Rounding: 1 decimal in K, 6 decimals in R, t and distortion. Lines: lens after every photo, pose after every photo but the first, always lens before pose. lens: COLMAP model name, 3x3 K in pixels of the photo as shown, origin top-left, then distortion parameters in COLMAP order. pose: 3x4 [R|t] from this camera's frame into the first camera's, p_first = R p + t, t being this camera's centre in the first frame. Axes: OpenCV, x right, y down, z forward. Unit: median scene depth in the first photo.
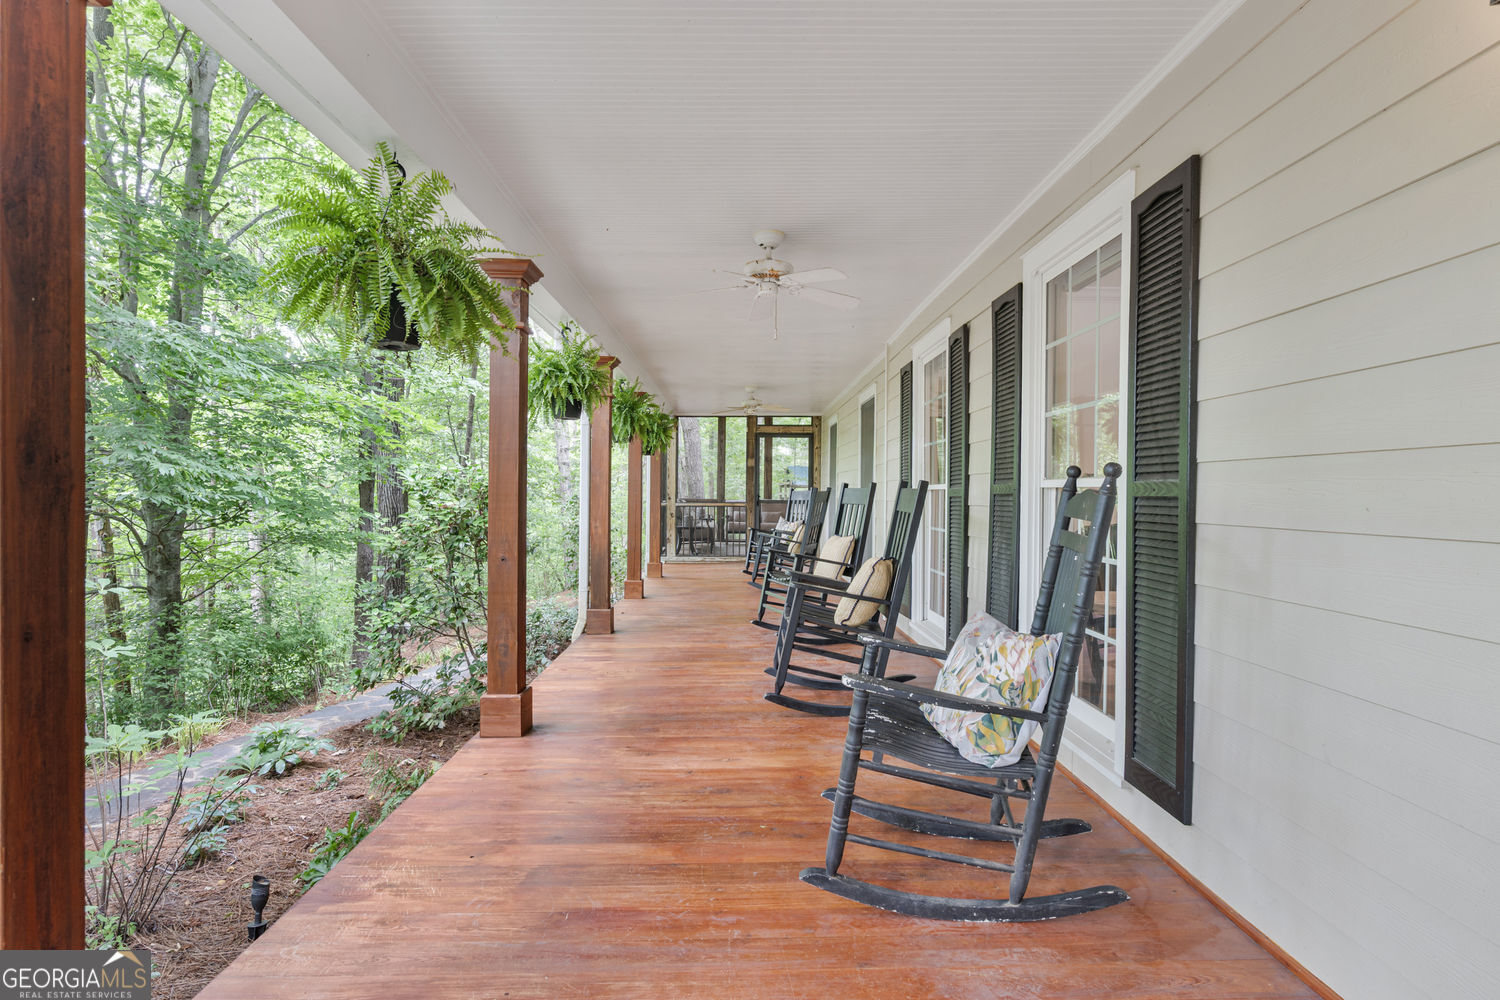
lens RADIAL K [[776.2, 0, 751.3], [0, 776.2, 499.4], [0, 0, 1]] dist [0.003199, 0.001062]
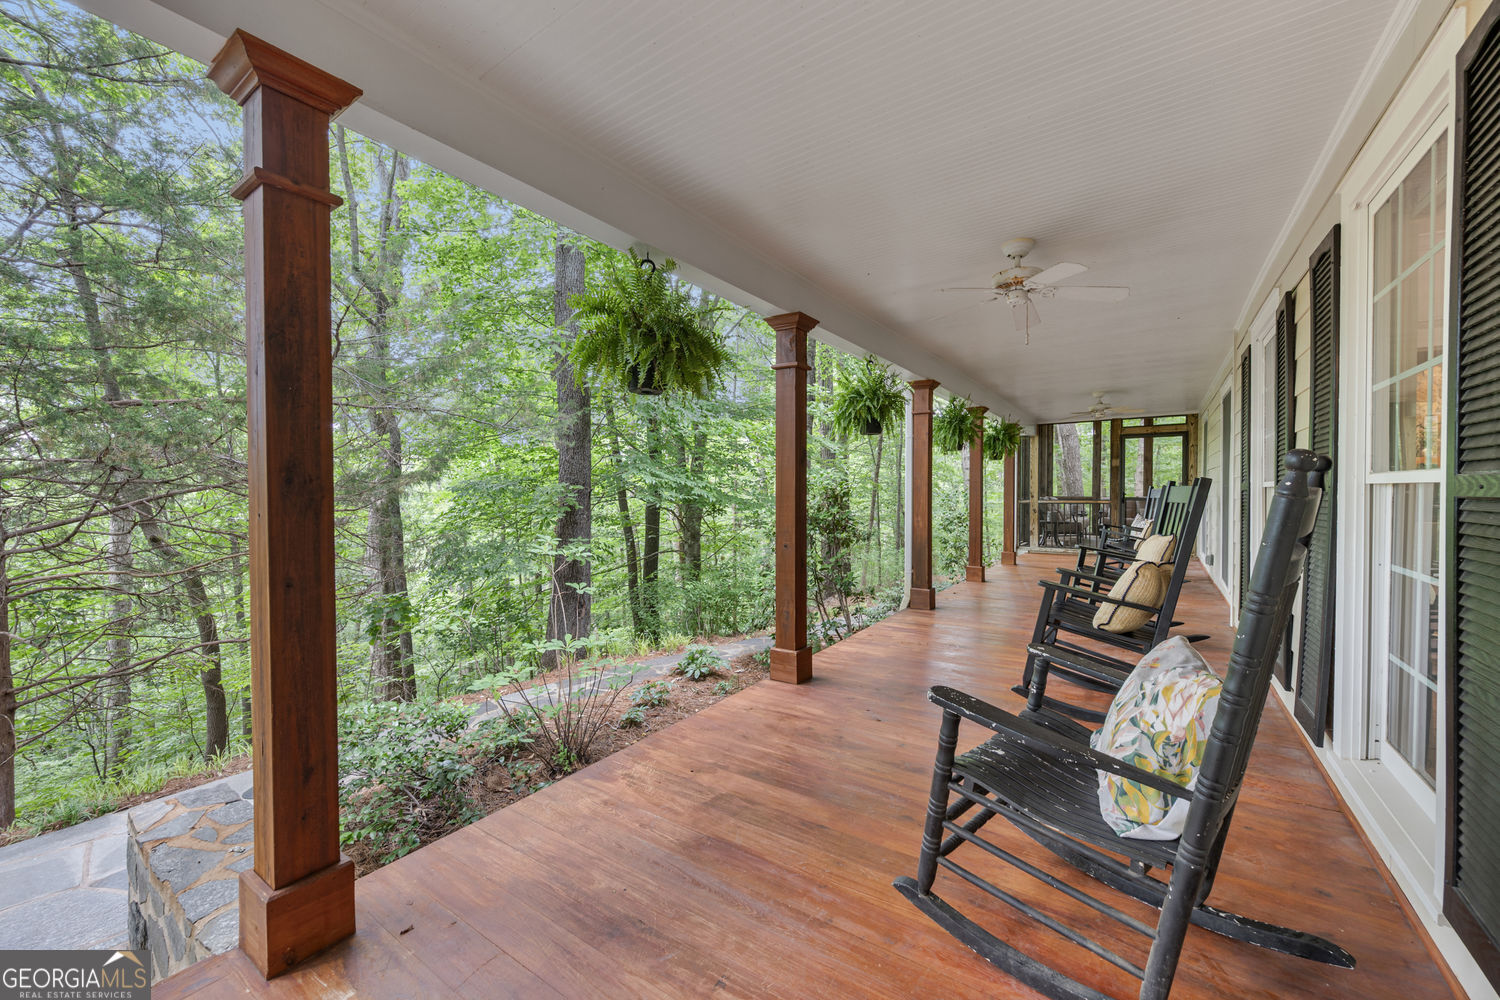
lens RADIAL K [[586.9, 0, 750.0], [0, 586.9, 499.5], [0, 0, 1]] dist [0.001459, 0.000327]
pose [[0.814173, -0.001156, -0.580622, 0.188910], [0.003644, 0.999988, 0.003118, -0.003491], [0.580611, -0.004655, 0.814167, 0.152998]]
